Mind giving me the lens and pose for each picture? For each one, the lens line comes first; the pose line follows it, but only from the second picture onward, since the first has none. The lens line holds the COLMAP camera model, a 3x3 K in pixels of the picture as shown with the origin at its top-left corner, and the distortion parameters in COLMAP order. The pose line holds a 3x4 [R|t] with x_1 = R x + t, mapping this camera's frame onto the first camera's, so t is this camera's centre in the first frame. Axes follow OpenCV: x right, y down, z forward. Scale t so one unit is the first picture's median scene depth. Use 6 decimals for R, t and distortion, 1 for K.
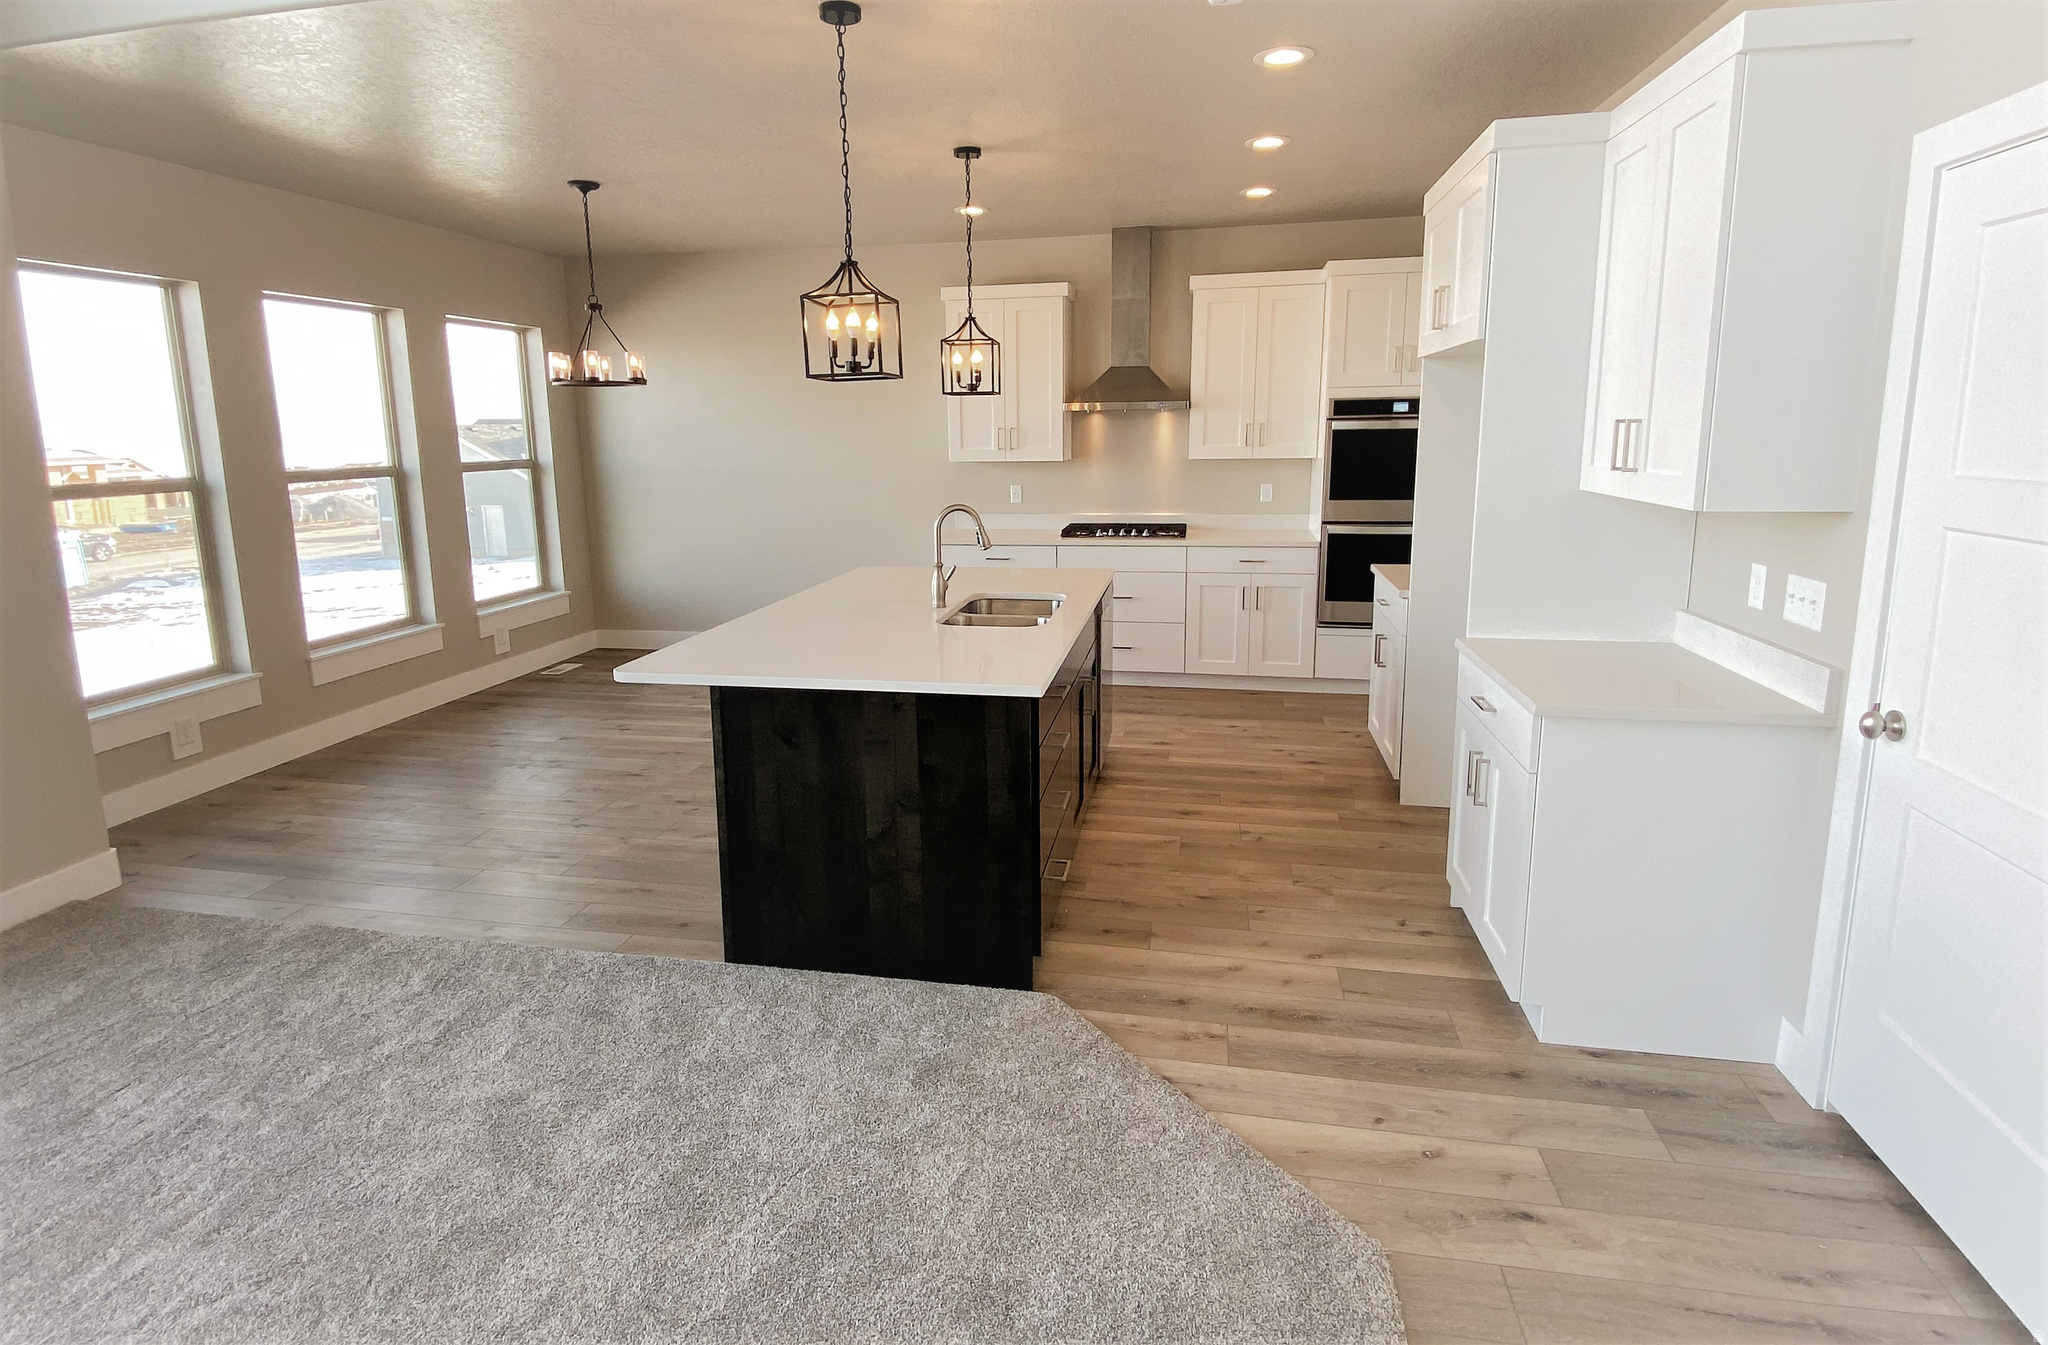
lens RADIAL K [[1015.1, 0, 988.9], [0, 1015.1, 604.4], [0, 0, 1]] dist [-0.002032, -0.001098]
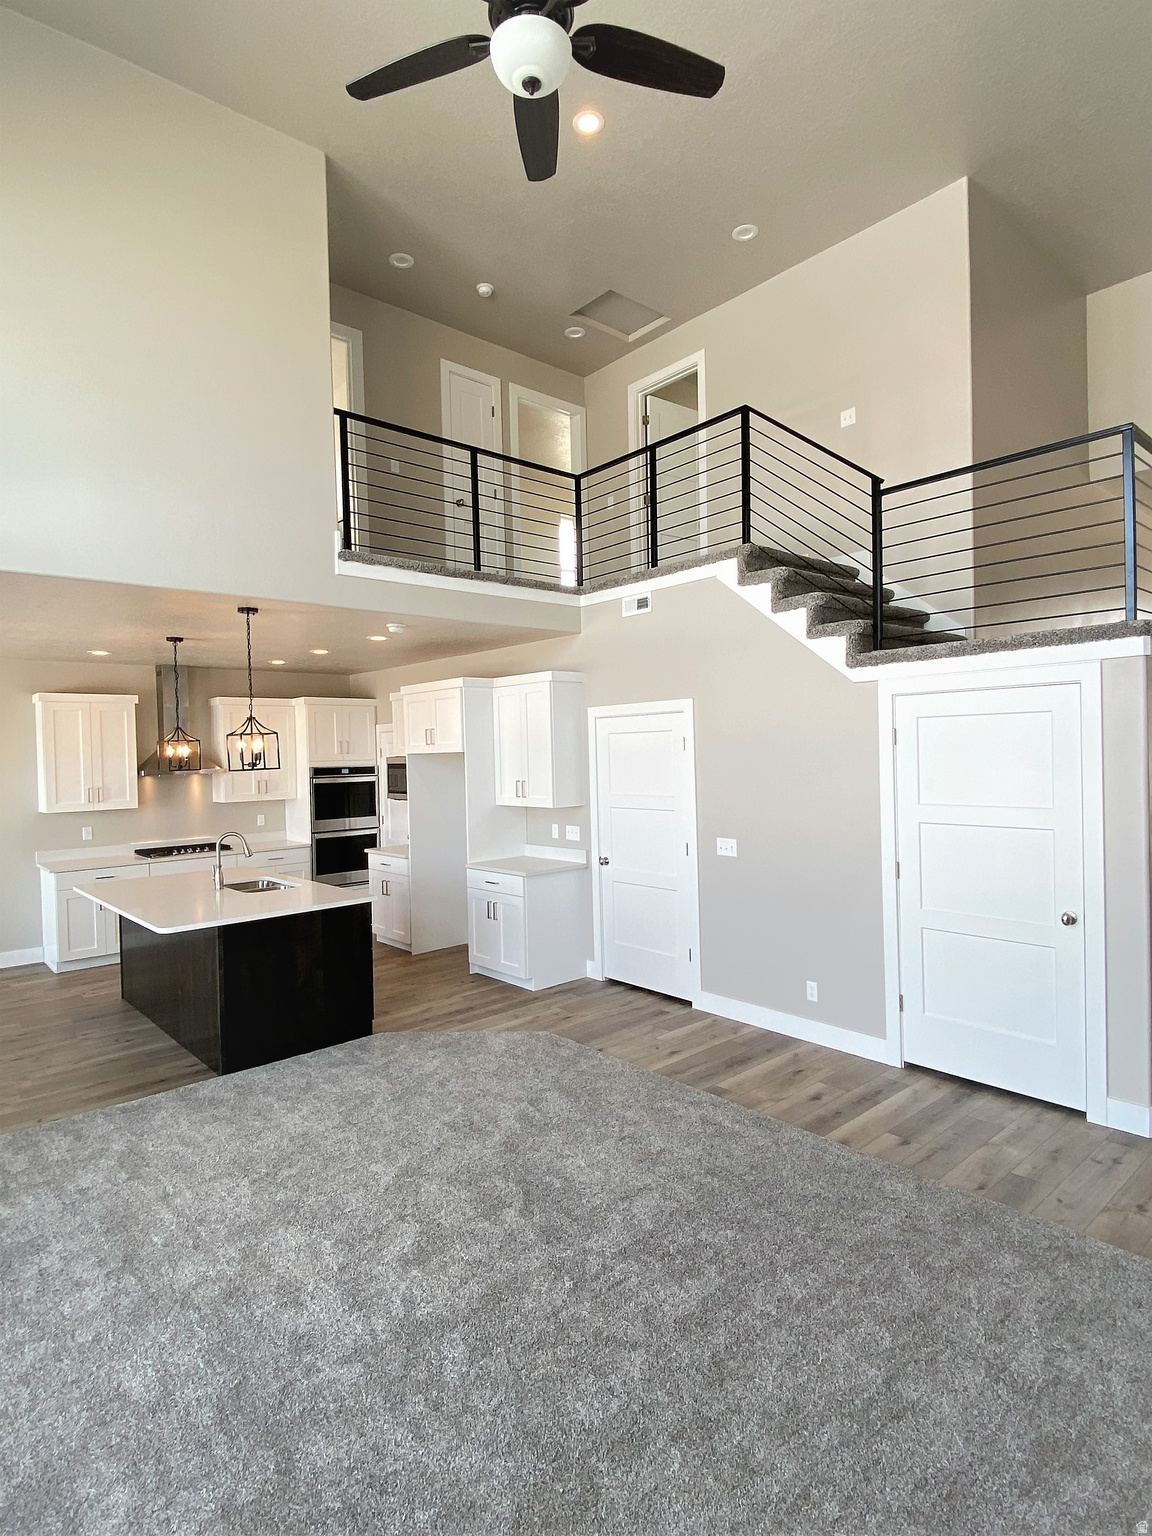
lens RADIAL K [[818.6, 0, 574.8], [0, 818.6, 766.5], [0, 0, 1]] dist [-0.000014, -0.000121]
pose [[0.592333, -0.010969, 0.805619, -1.050898], [0.153607, 0.983104, -0.099554, 0.039550], [-0.790915, 0.182717, 0.584010, -0.484132]]
